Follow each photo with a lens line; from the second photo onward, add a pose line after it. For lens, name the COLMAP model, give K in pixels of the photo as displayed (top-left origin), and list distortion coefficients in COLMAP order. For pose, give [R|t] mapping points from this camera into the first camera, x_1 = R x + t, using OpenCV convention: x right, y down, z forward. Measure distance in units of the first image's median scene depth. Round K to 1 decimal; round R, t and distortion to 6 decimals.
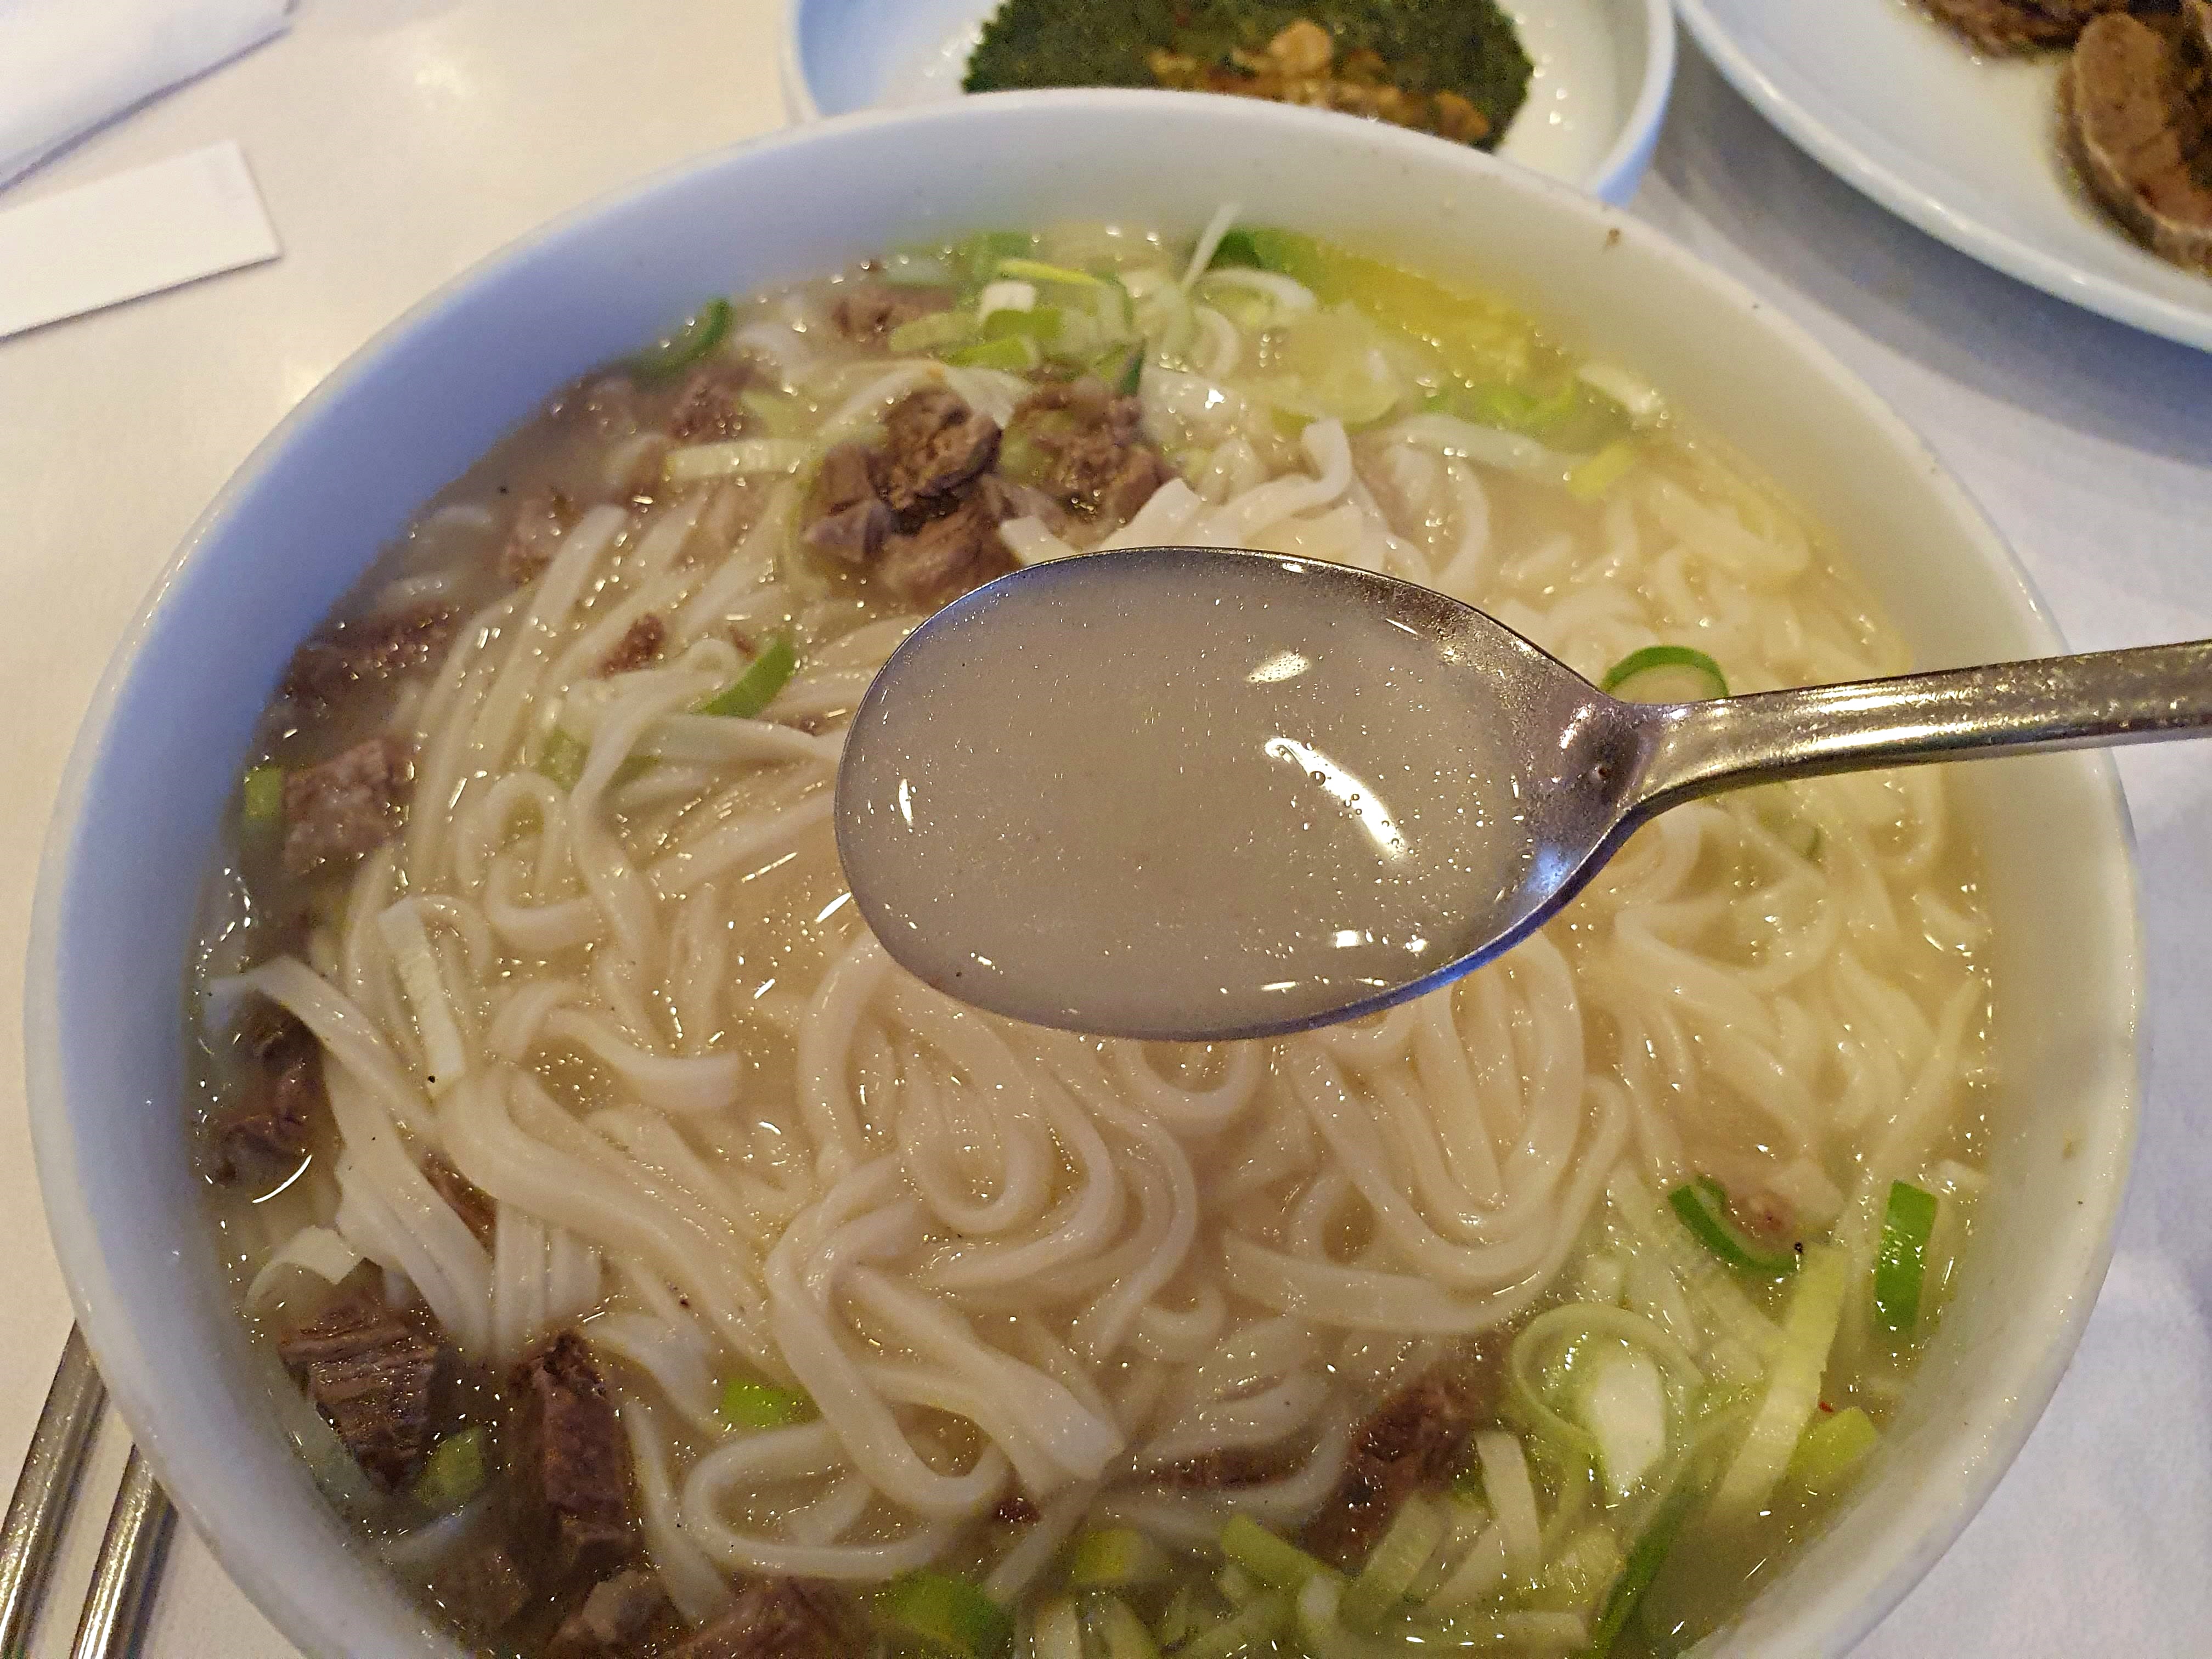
lens RADIAL K [[1585.0, 0, 1142.0], [0, 1585.0, 828.8], [0, 0, 1]] dist [-0.008604, 0.007668]
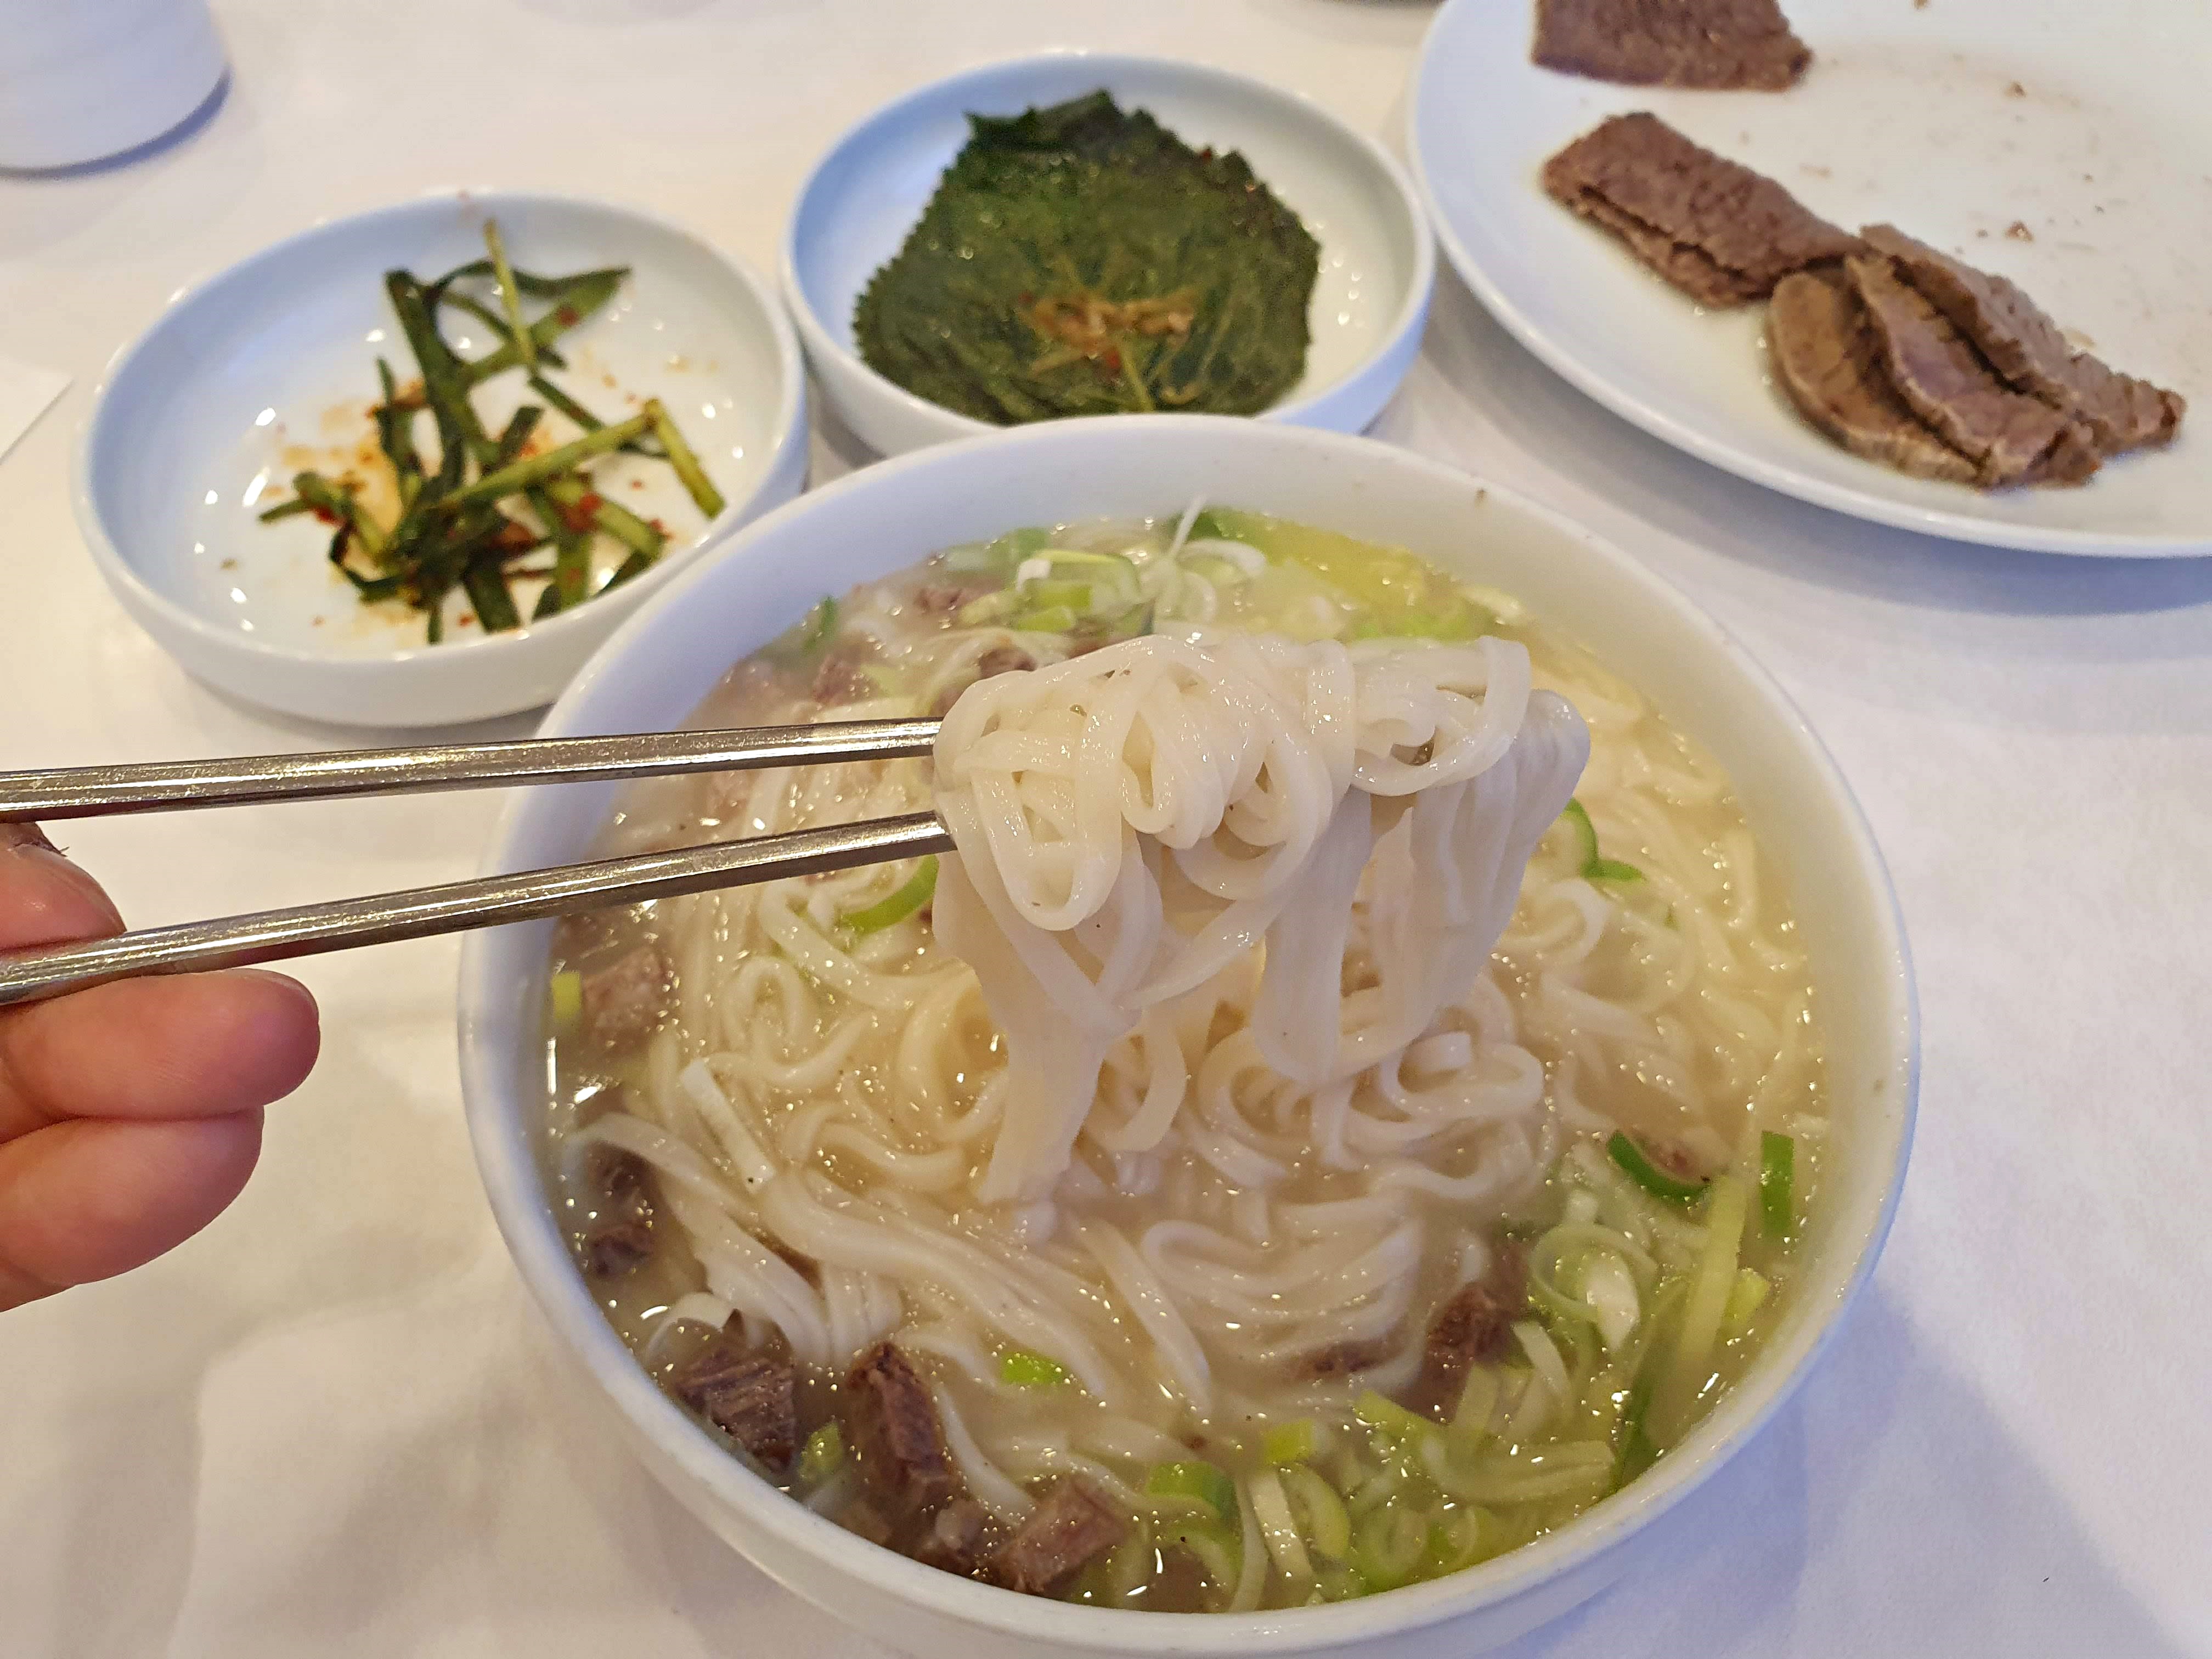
lens RADIAL K [[1585.0, 0, 1142.0], [0, 1585.0, 828.8], [0, 0, 1]] dist [-0.008604, 0.007668]
pose [[0.990016, -0.104122, 0.095012, -0.155233], [0.112891, 0.989328, -0.092118, 0.011771], [-0.084407, 0.101924, 0.991205, -0.331241]]
